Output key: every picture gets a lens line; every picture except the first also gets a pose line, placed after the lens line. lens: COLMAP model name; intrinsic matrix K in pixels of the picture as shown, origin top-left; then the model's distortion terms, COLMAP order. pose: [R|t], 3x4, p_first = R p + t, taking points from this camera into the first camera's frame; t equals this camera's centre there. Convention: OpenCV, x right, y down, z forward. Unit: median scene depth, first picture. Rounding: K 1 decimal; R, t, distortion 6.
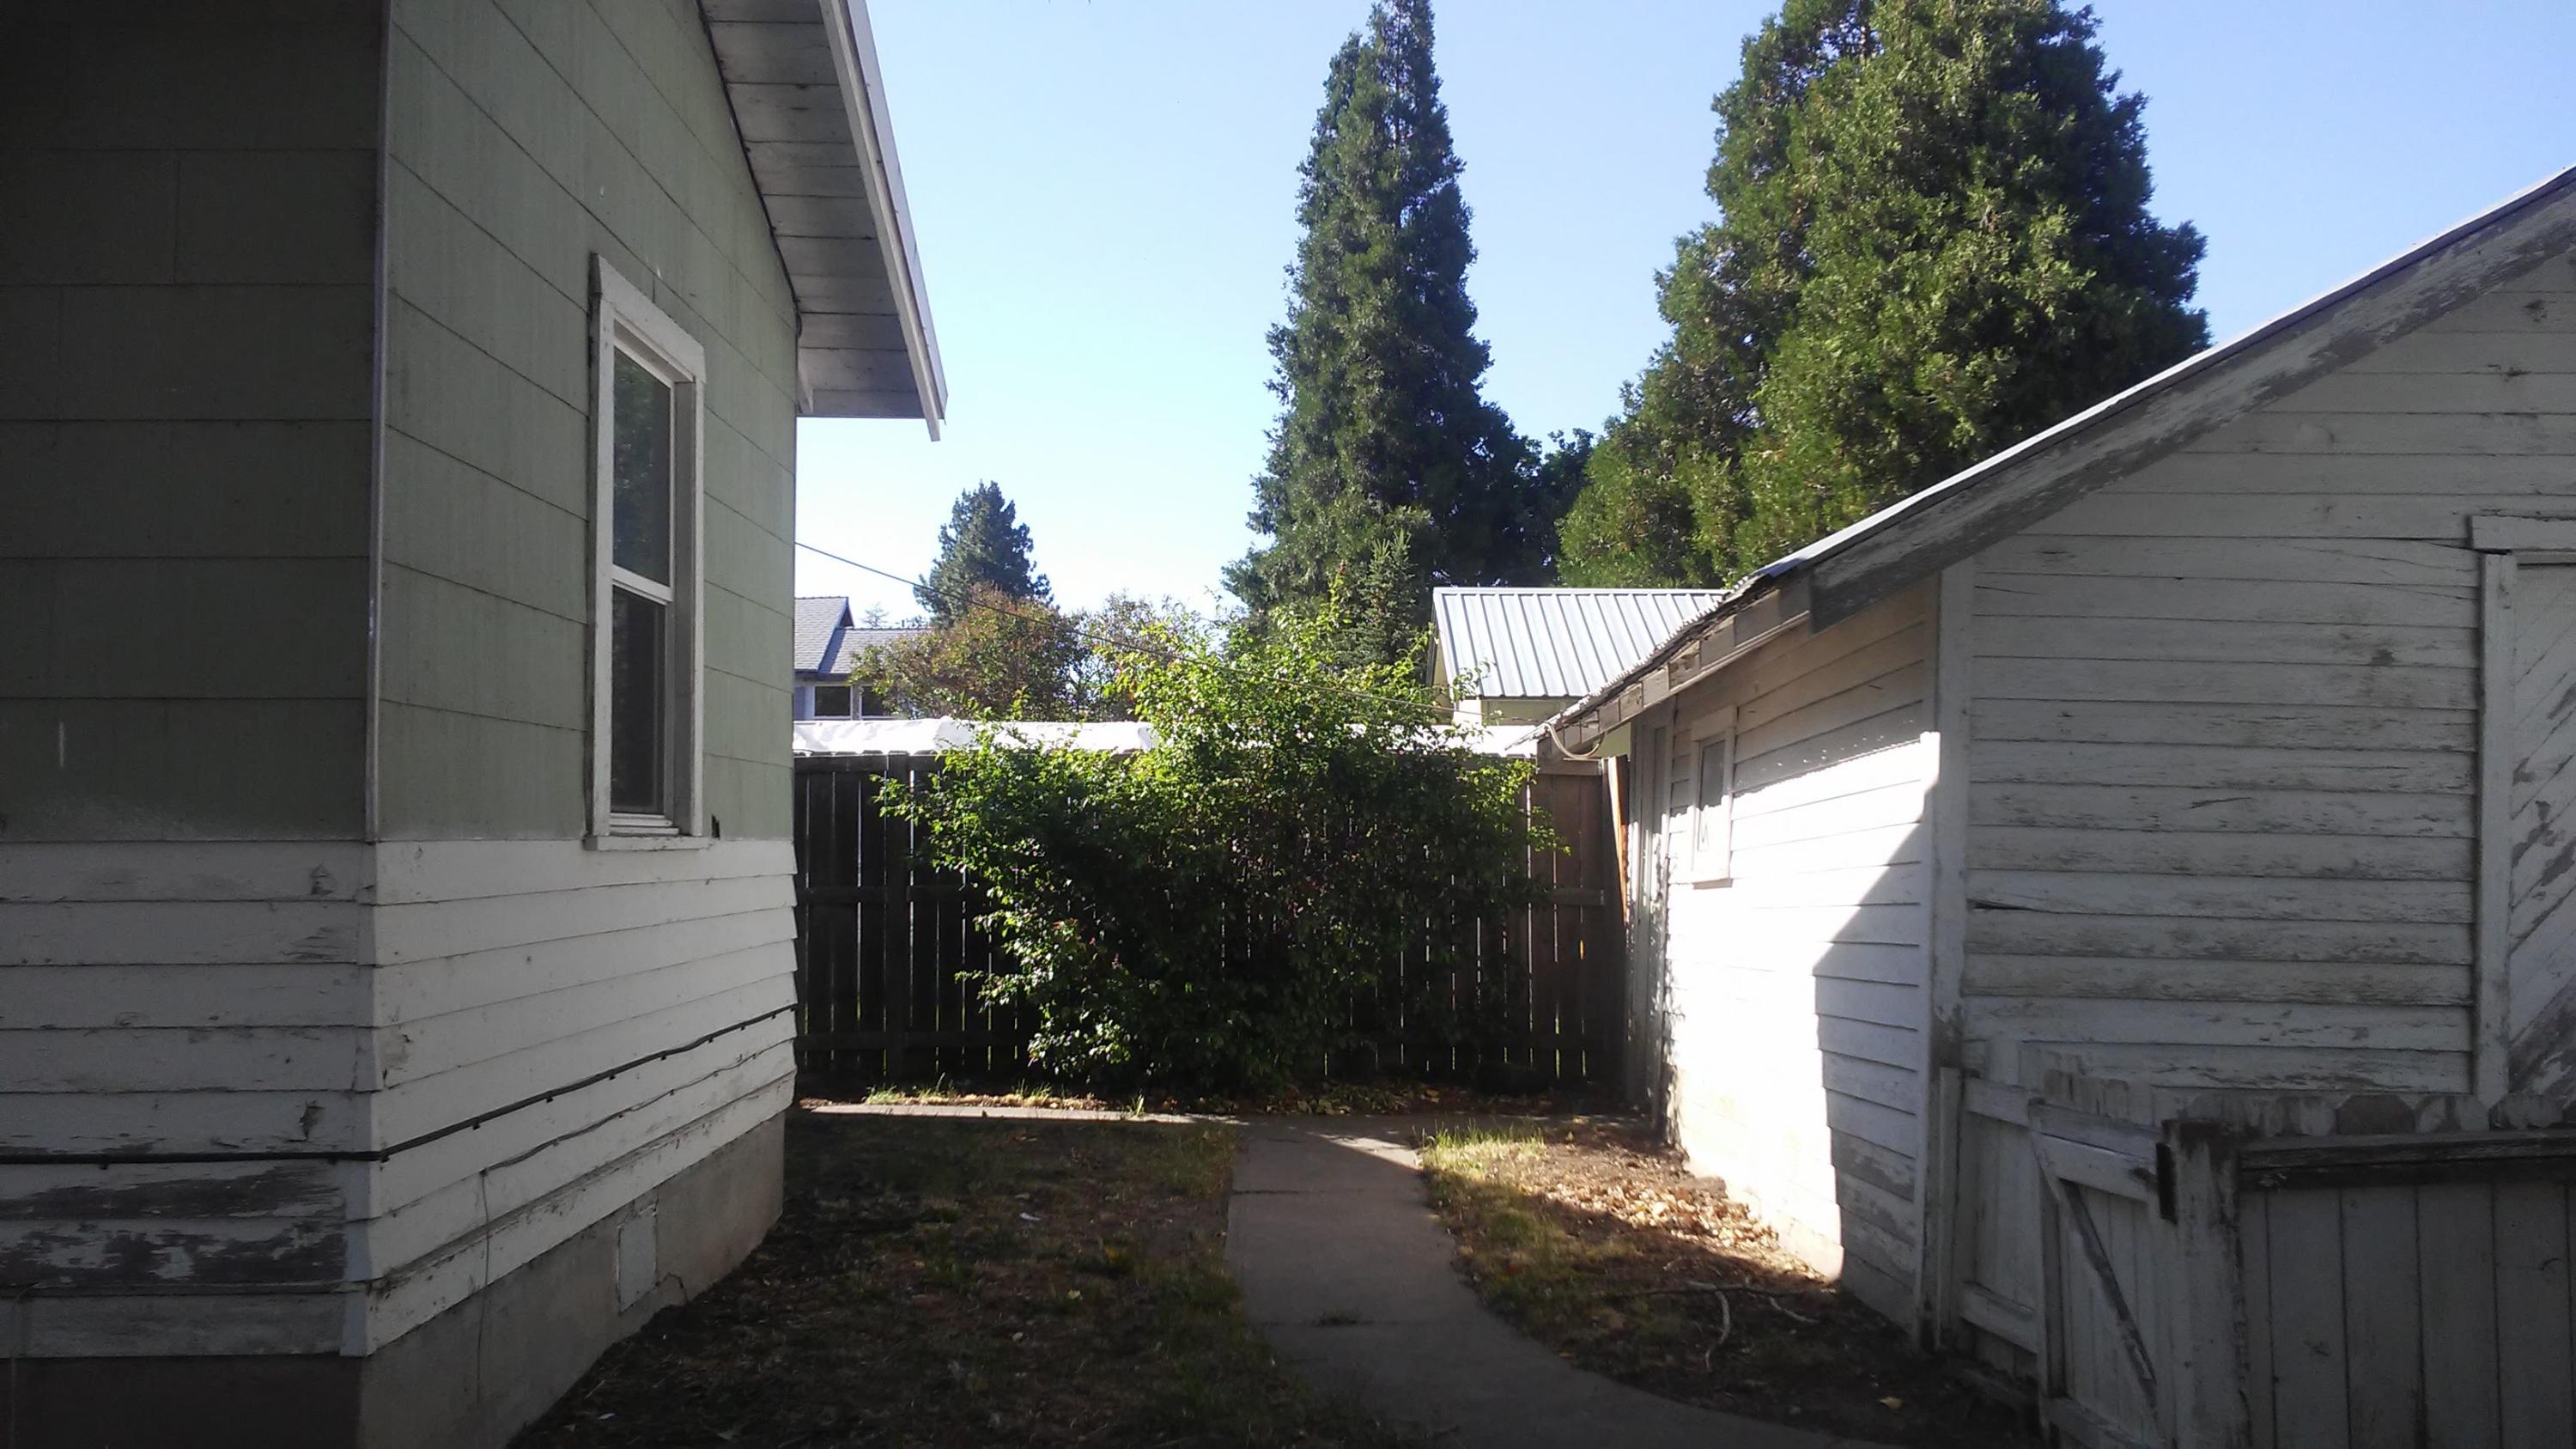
lens RADIAL K [[2306.9, 0, 1296.1], [0, 2306.9, 688.5], [0, 0, 1]] dist [0.130902, -0.233737]
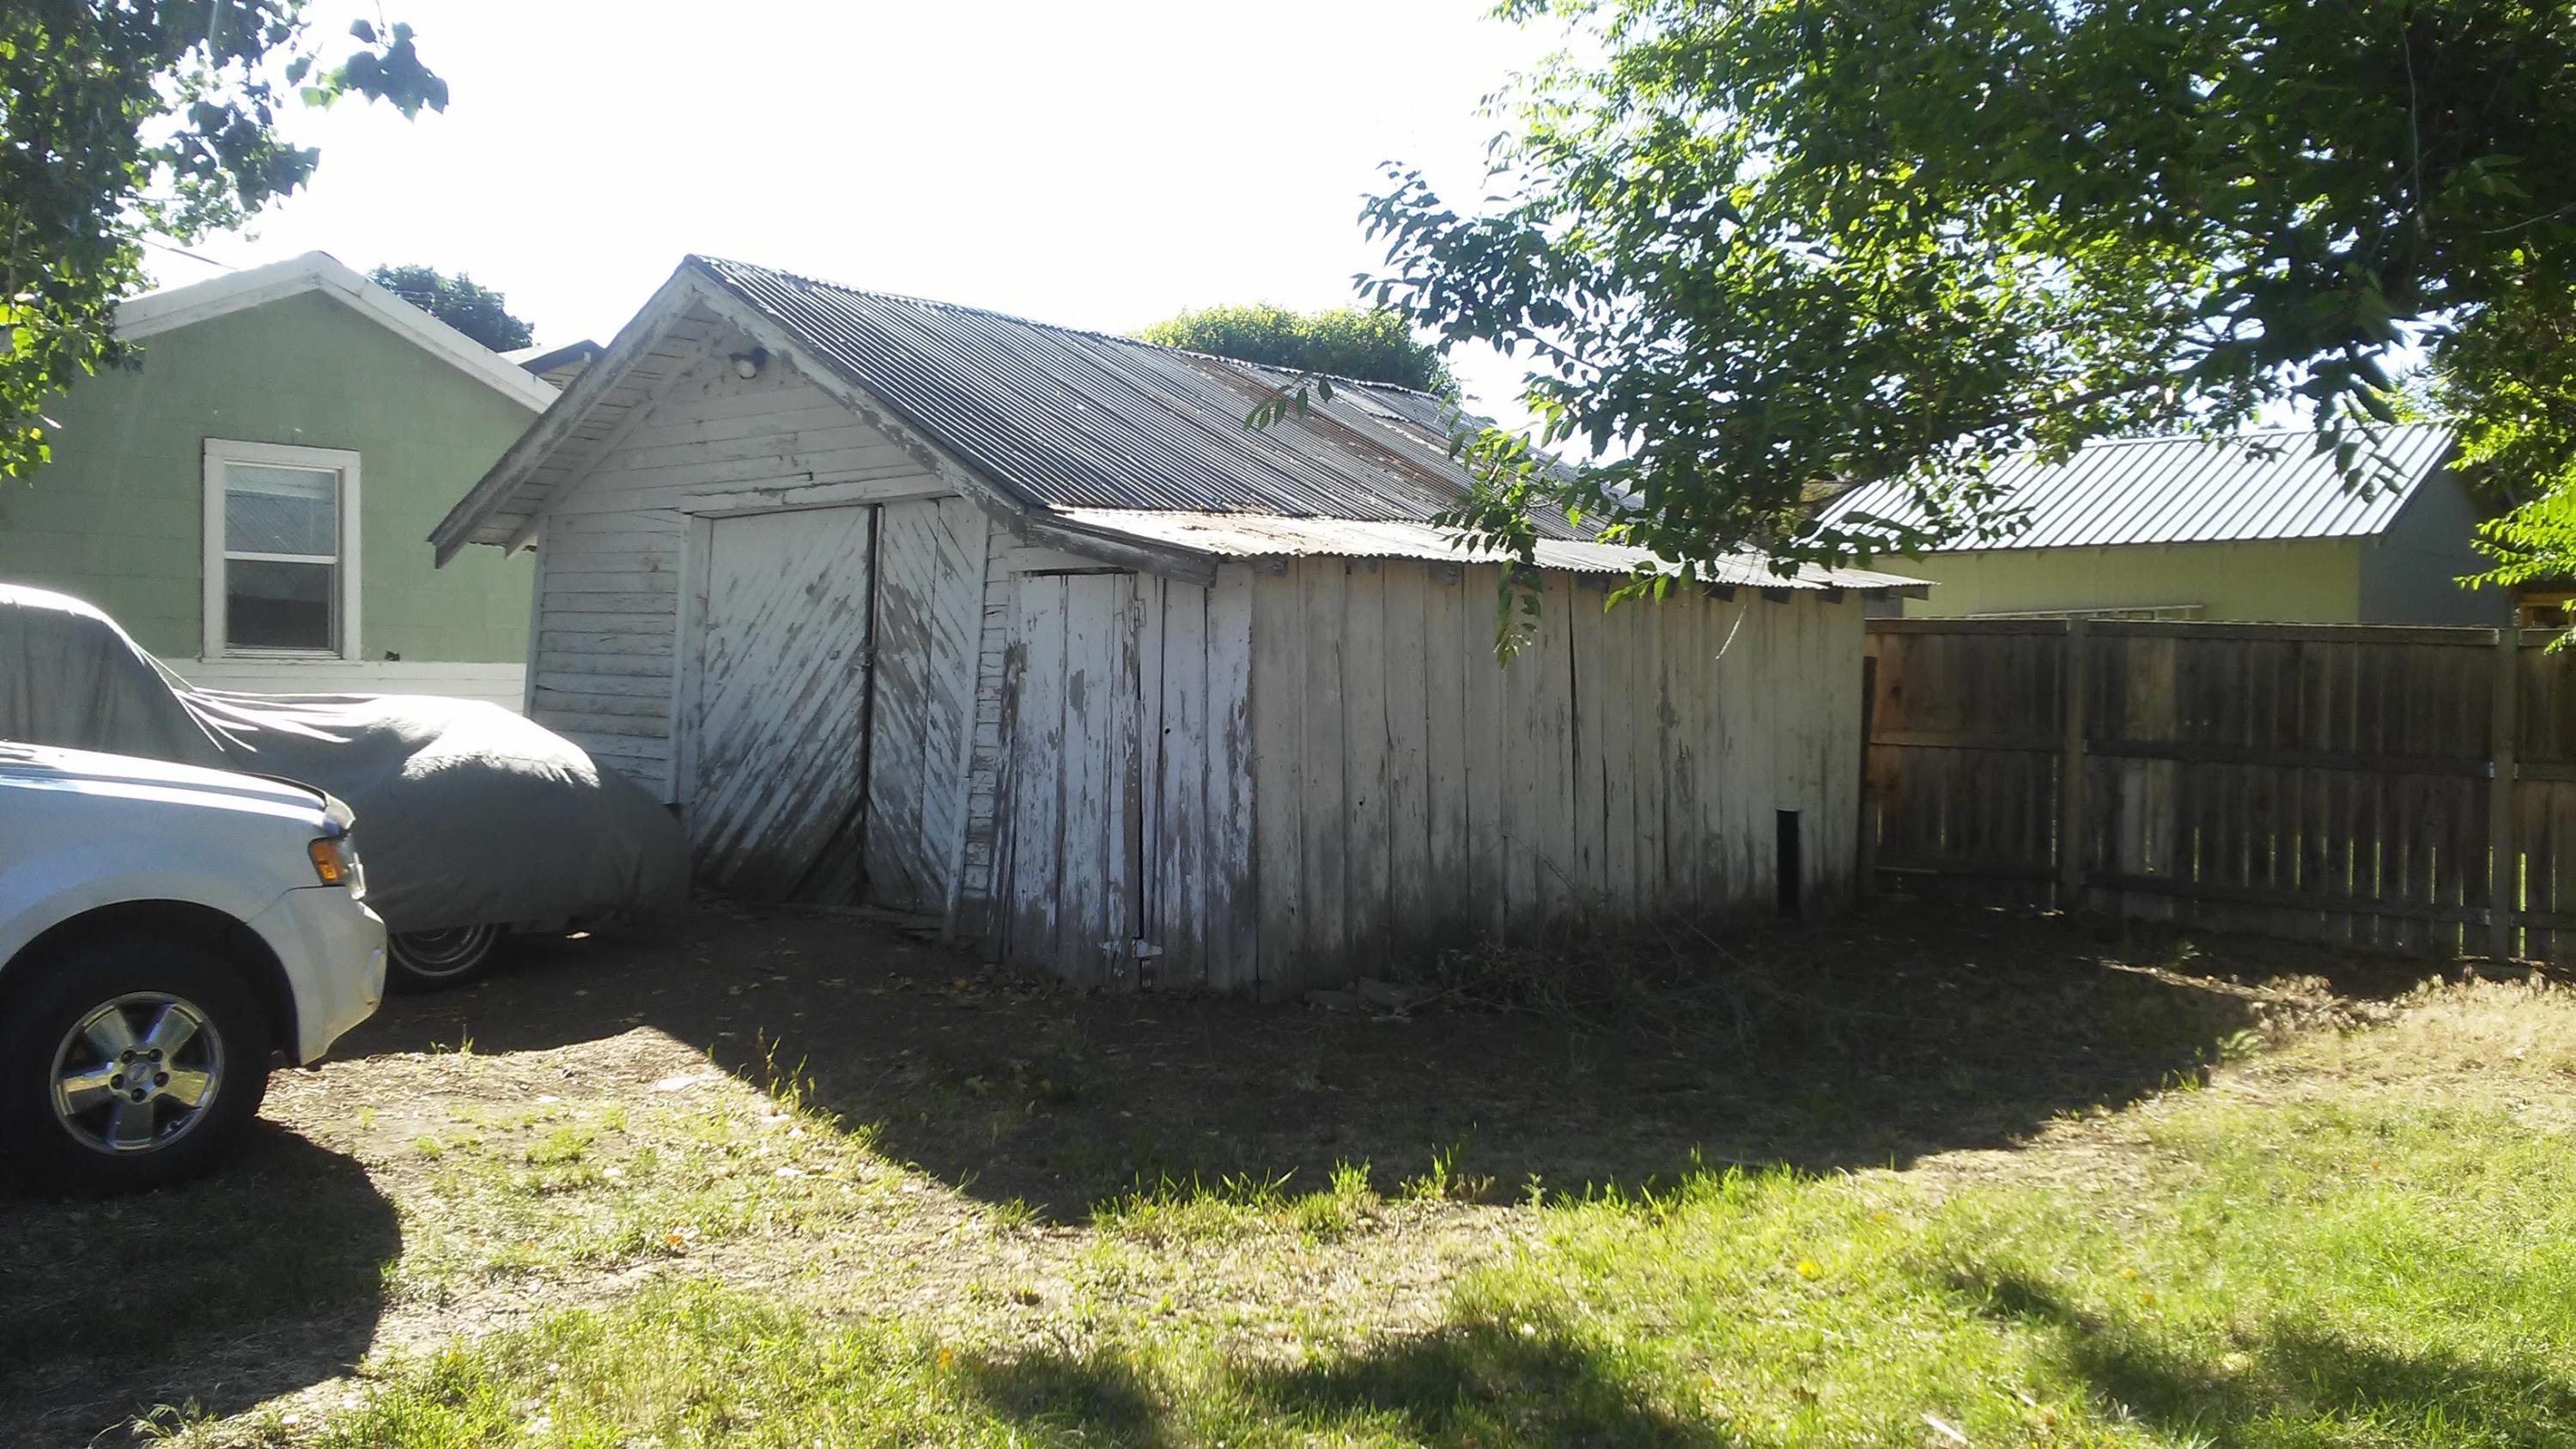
lens RADIAL K [[2202.4, 0, 1287.0], [0, 2202.4, 661.6], [0, 0, 1]] dist [0.073074, -0.141361]
pose [[0.739954, -0.000874, -0.672657, 2.172078], [0.039275, 0.998349, 0.041907, 0.008935], [0.671510, -0.057428, 0.738766, -0.057854]]
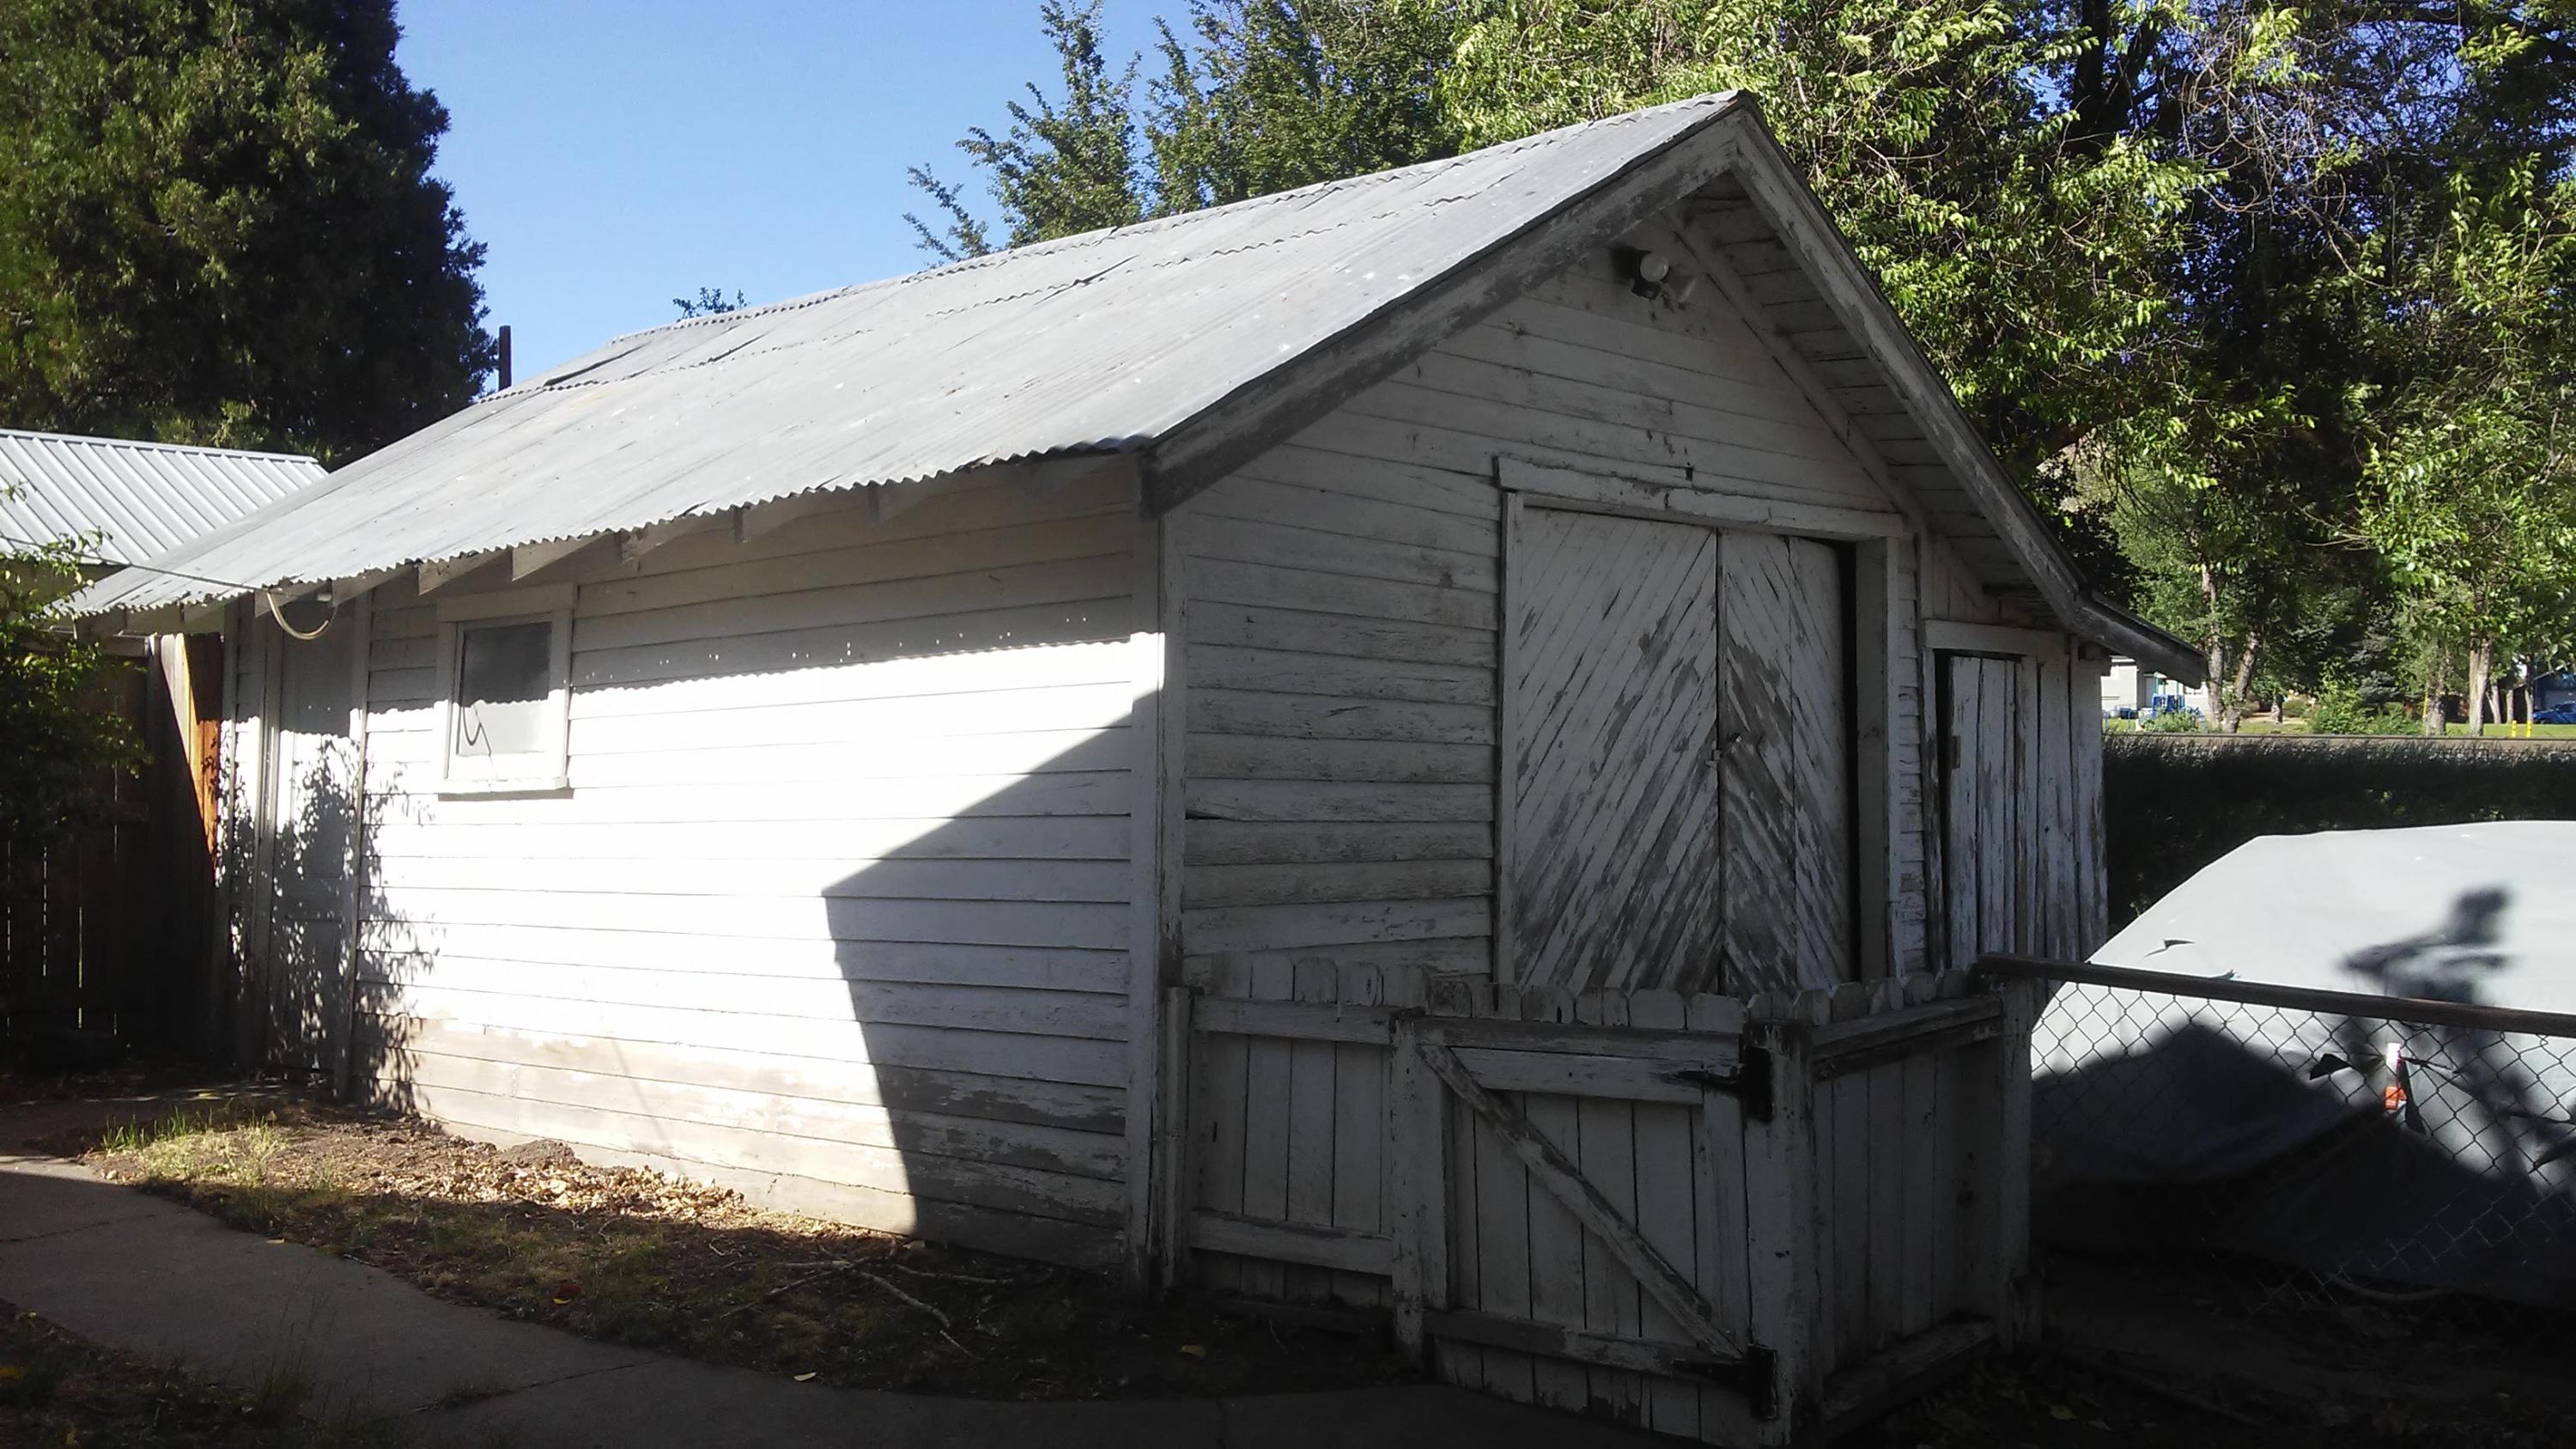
lens RADIAL K [[2321.6, 0, 1301.1], [0, 2321.6, 678.4], [0, 0, 1]] dist [0.143051, -0.263444]
pose [[0.676777, 0.023860, 0.735801, -0.374867], [-0.055104, 0.998313, 0.018312, 0.016602], [-0.734123, -0.052939, 0.676950, 0.319382]]
